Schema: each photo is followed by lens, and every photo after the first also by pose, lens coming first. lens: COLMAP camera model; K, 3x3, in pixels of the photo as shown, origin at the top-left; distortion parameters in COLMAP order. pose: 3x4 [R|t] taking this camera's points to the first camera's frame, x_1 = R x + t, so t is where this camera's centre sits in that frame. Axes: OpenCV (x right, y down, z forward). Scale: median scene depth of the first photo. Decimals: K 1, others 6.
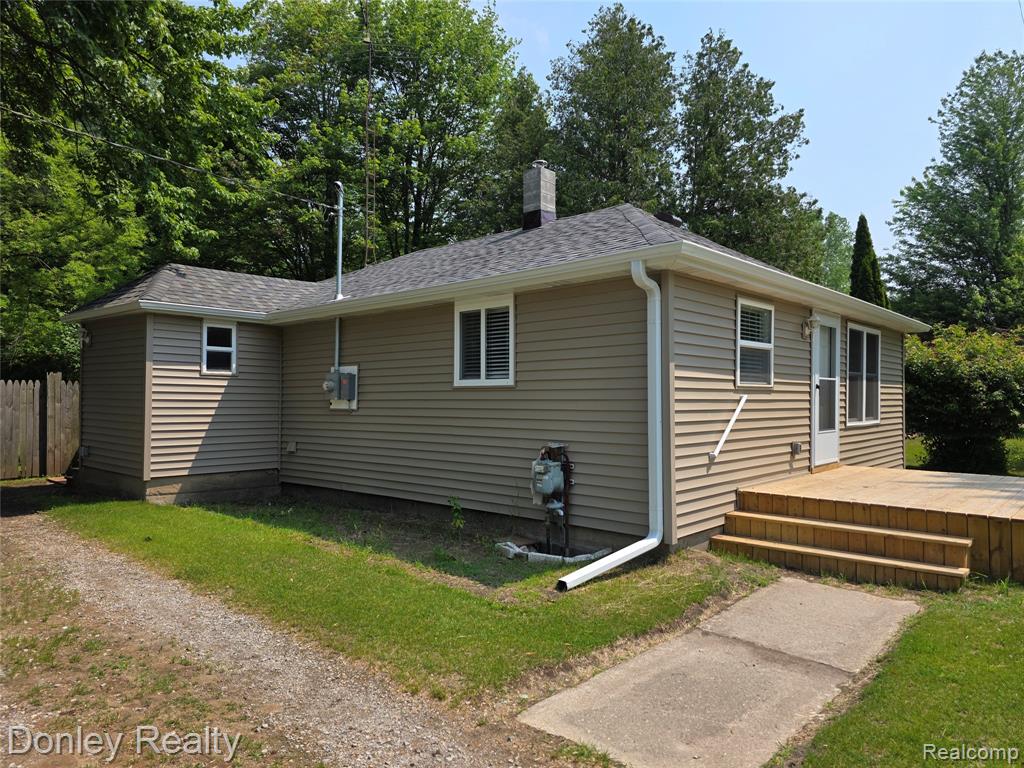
lens RADIAL K [[685.1, 0, 512.0], [0, 685.1, 384.0], [0, 0, 1]] dist [0.067265, -0.056825]
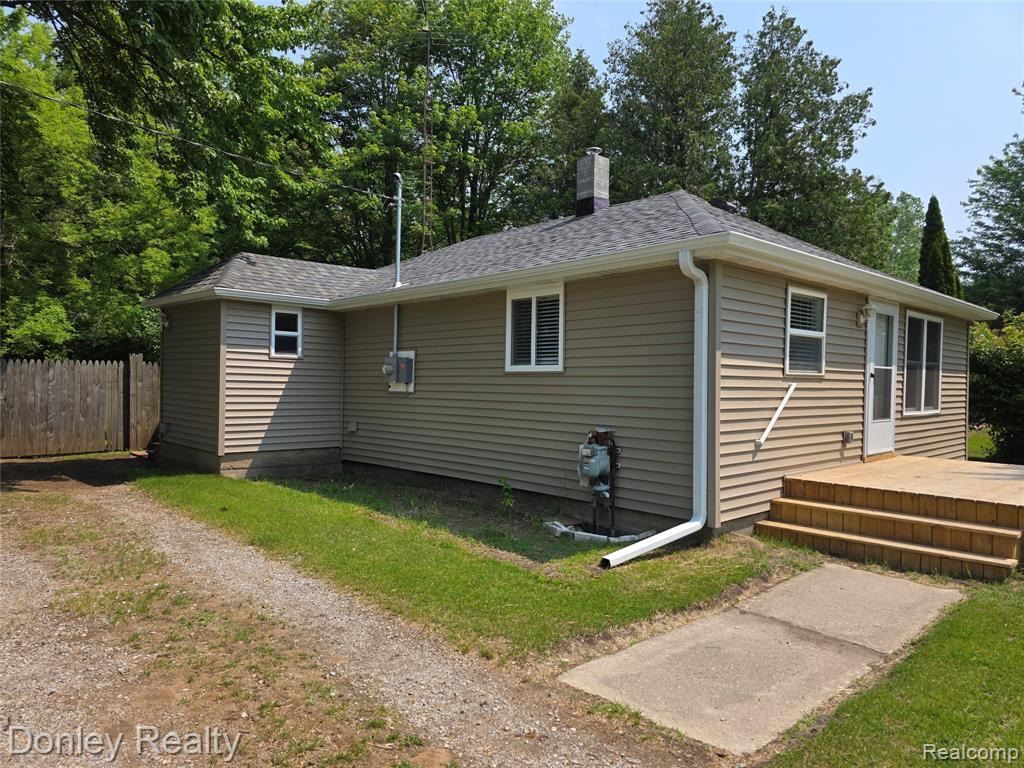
lens RADIAL K [[685.1, 0, 512.0], [0, 685.1, 384.0], [0, 0, 1]] dist [0.067265, -0.056825]
pose [[0.996868, 0.012073, -0.078161, 0.005488], [-0.010246, 0.999666, 0.023737, -0.002069], [0.078421, -0.022862, 0.996658, -0.029436]]
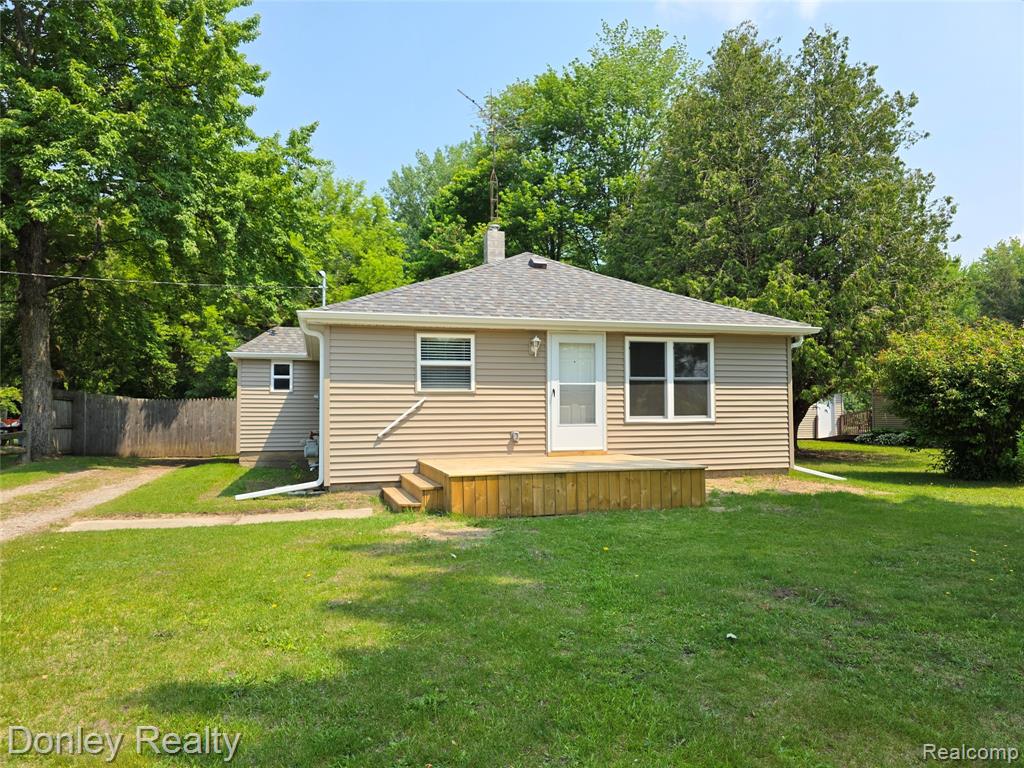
lens RADIAL K [[717.7, 0, 549.4], [0, 717.7, 387.9], [0, 0, 1]] dist [0.076171, -0.130501]
pose [[0.847970, -0.027740, -0.529318, 1.113889], [0.019472, 0.999586, -0.021190, 0.027258], [0.529686, 0.007661, 0.848159, -0.150731]]
